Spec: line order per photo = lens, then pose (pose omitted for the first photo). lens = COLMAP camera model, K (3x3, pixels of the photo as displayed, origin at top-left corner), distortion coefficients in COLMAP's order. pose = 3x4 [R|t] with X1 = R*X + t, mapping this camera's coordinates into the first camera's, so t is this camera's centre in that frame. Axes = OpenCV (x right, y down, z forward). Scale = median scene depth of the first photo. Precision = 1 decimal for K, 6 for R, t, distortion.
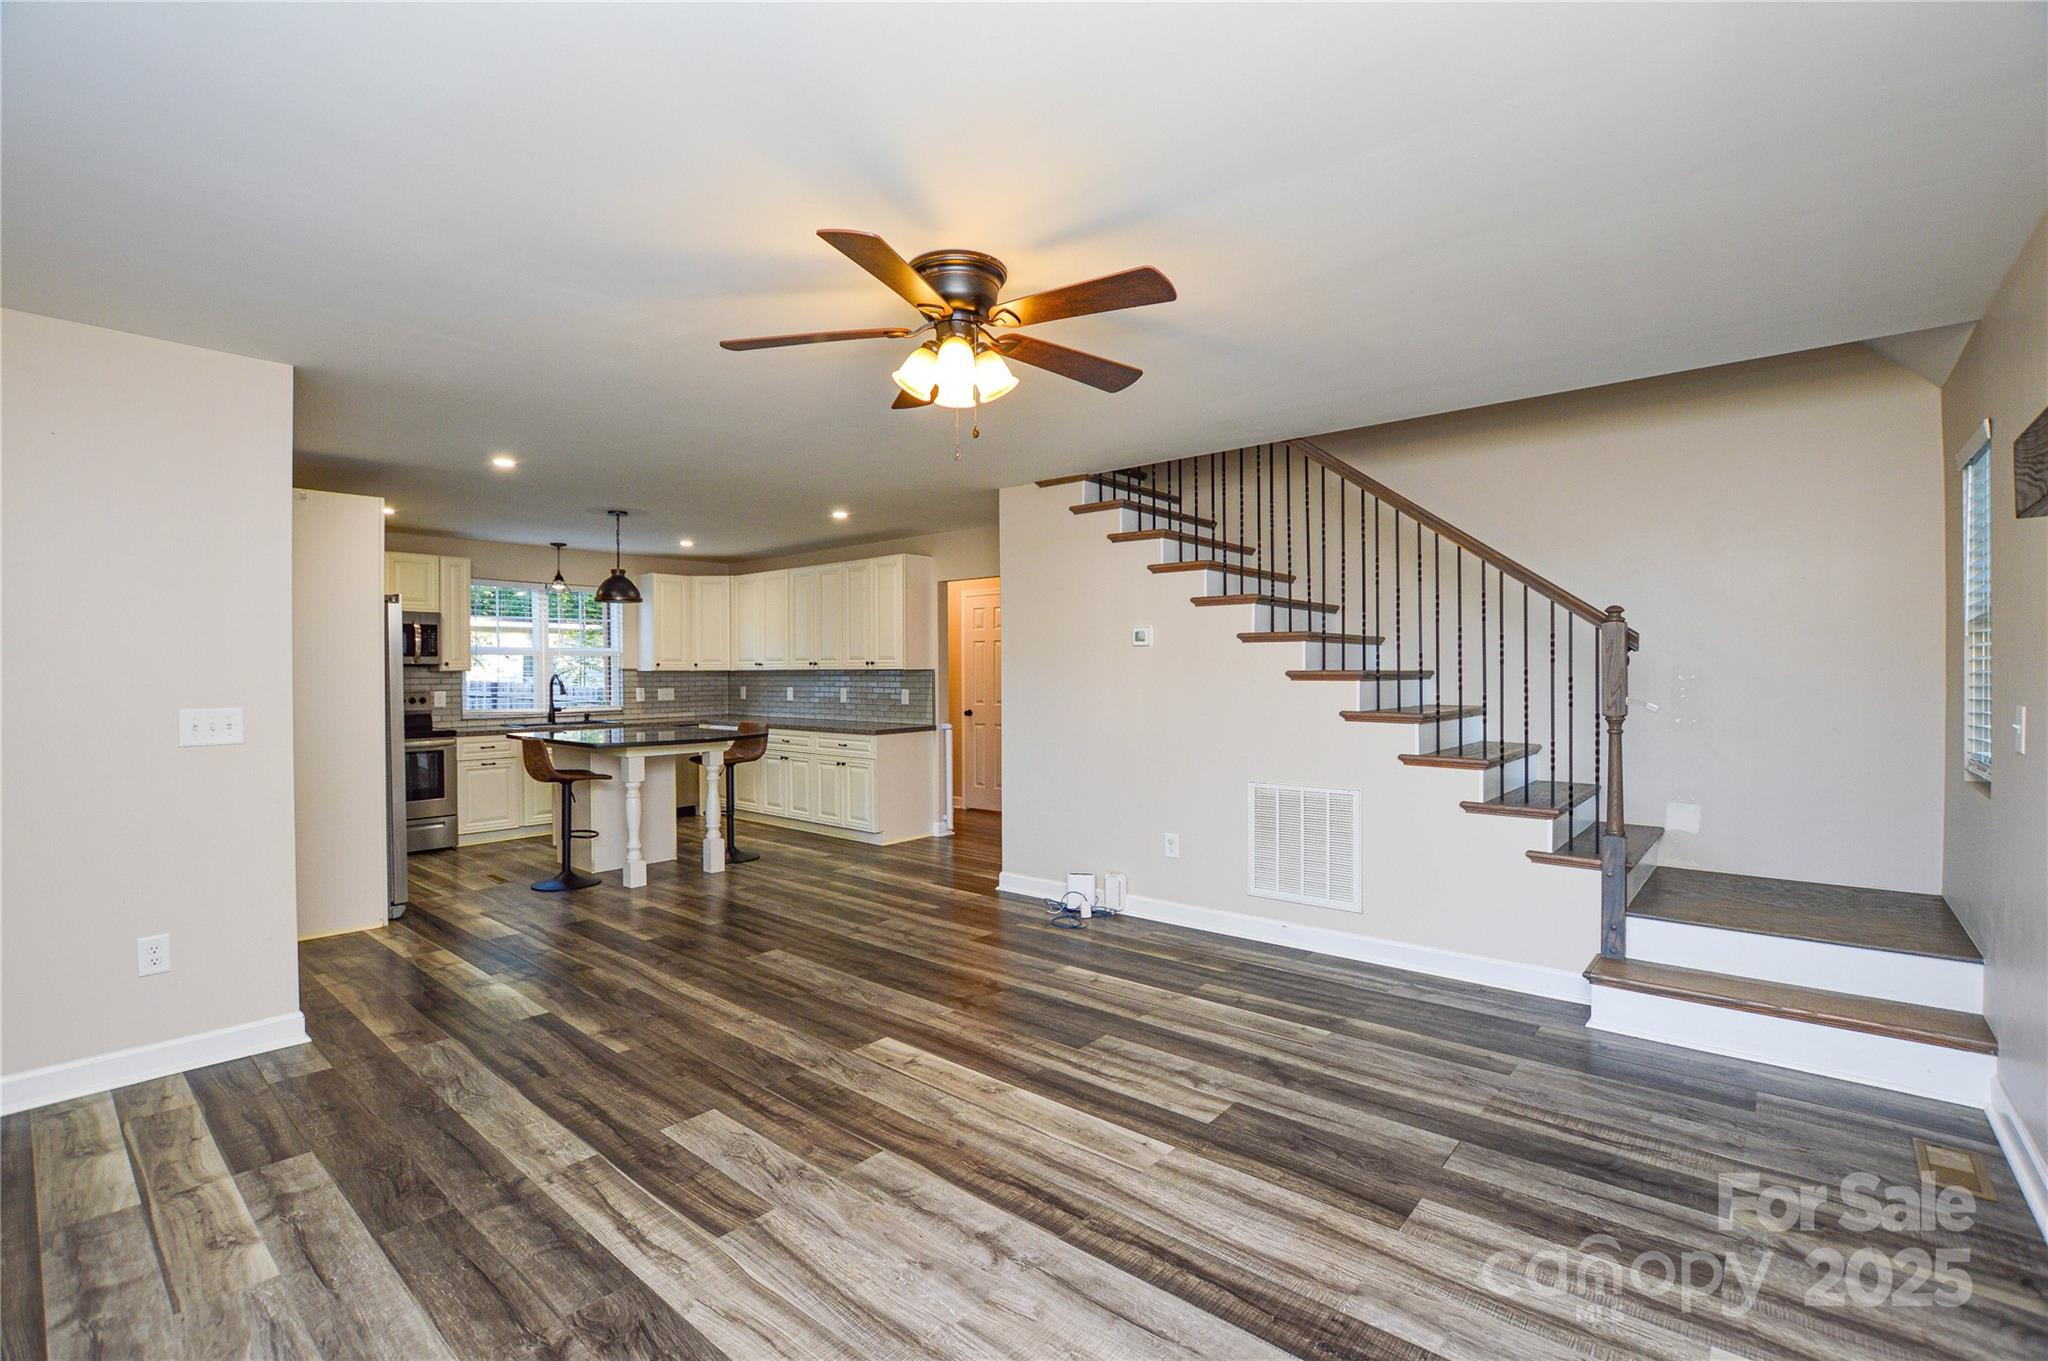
lens RADIAL K [[920.2, 0, 1015.7], [0, 920.2, 682.0], [0, 0, 1]] dist [-0.027861, 0.000073]
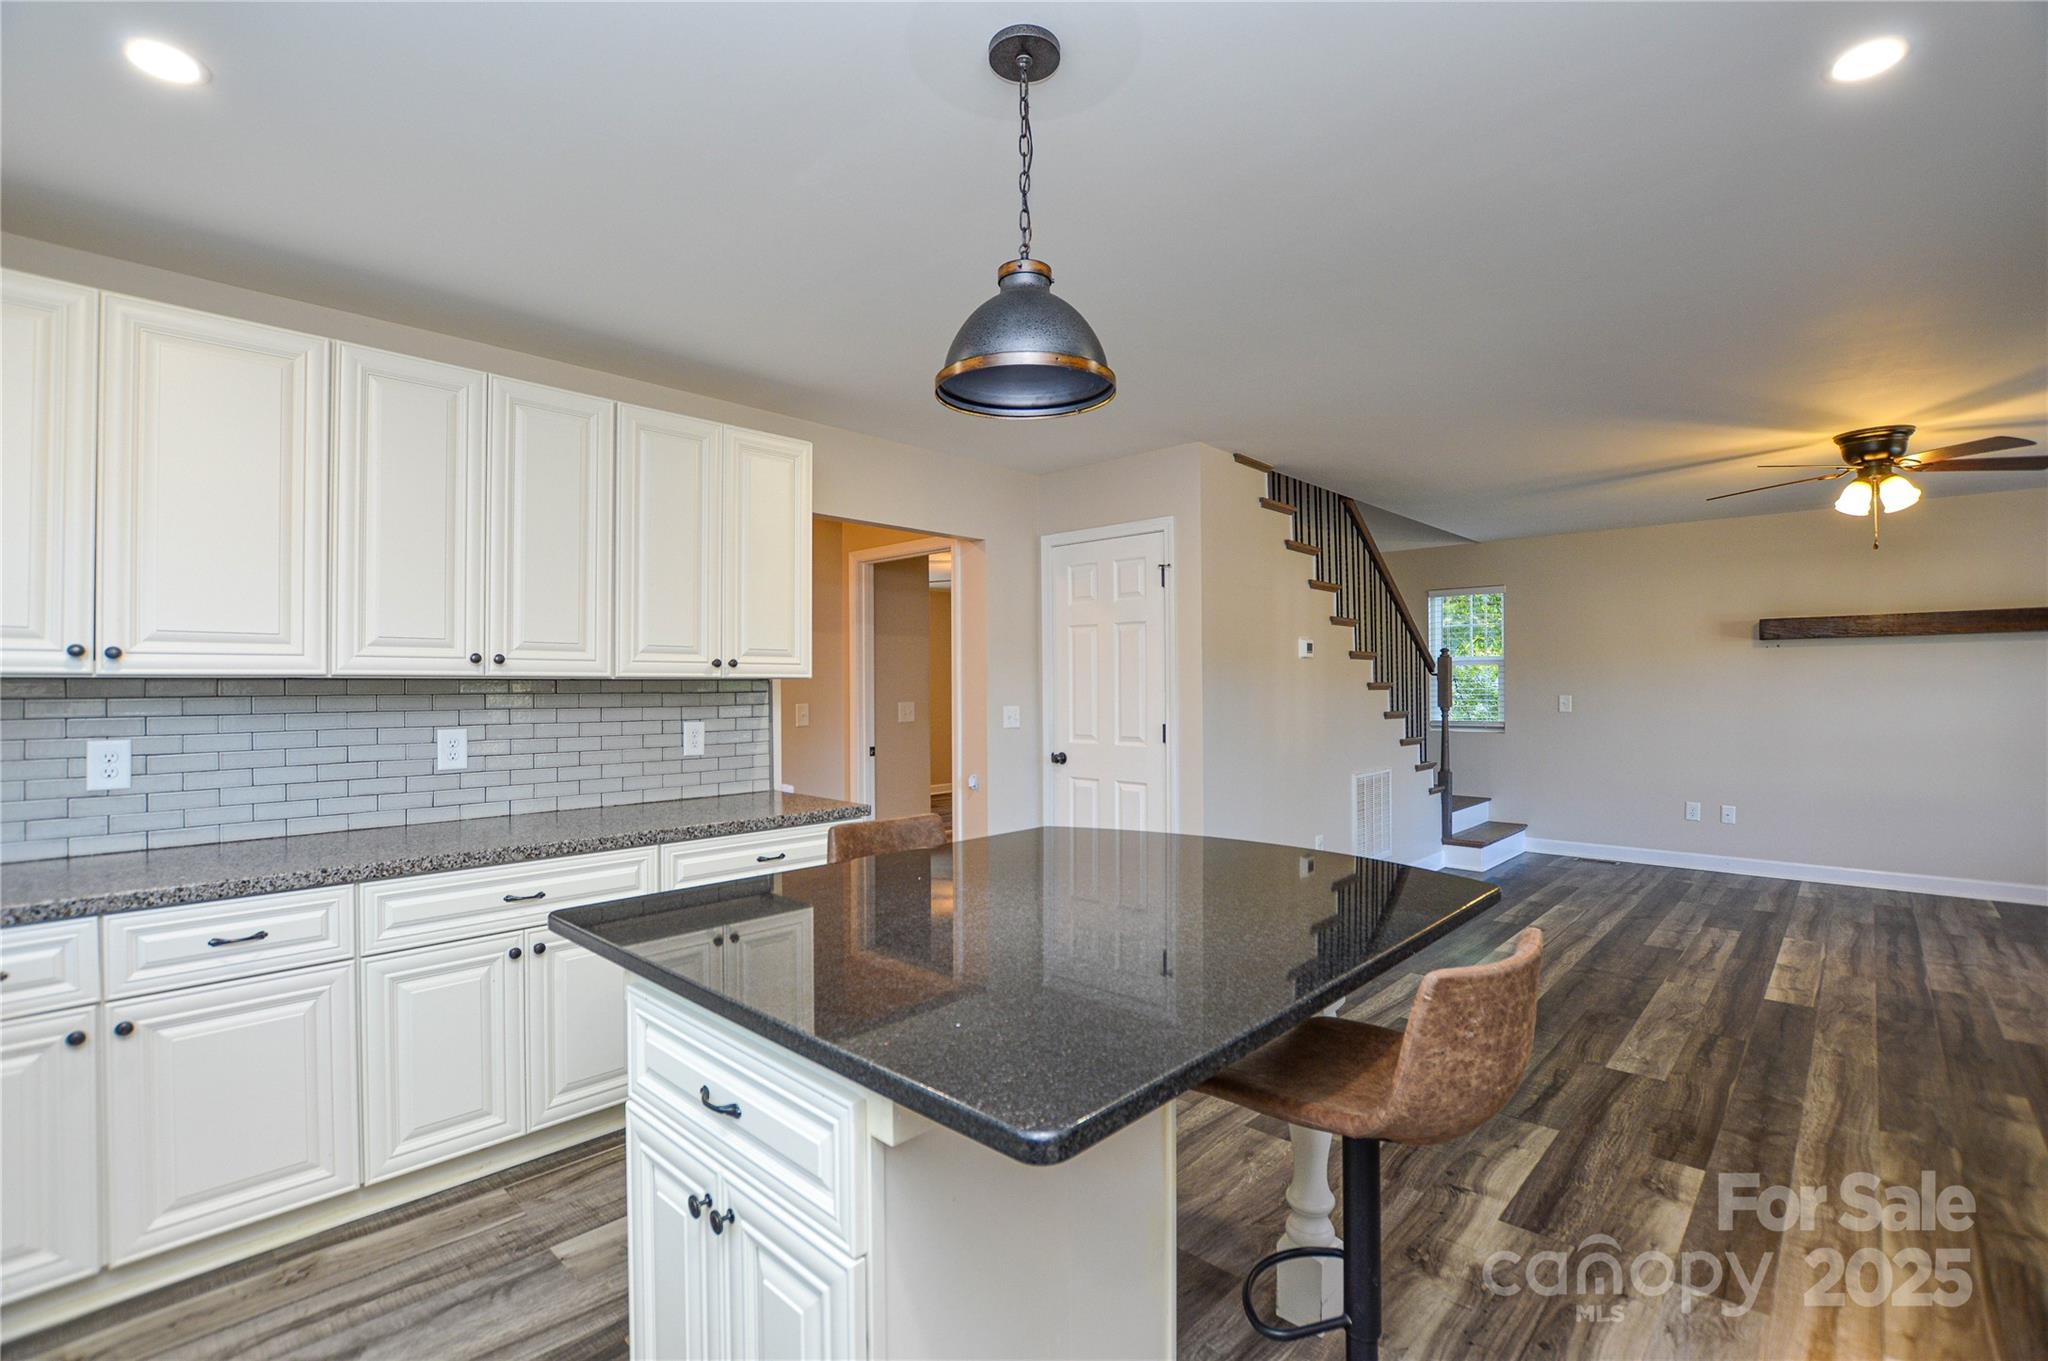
lens RADIAL K [[927.0, 0, 1024.0], [0, 927.0, 680.5], [0, 0, 1]] dist [-0.021658, 0.000587]
pose [[0.027201, 0.011326, 0.999566, -1.369698], [0.016554, 0.999794, -0.011779, -0.010689], [-0.999493, 0.016867, 0.027007, 1.978494]]
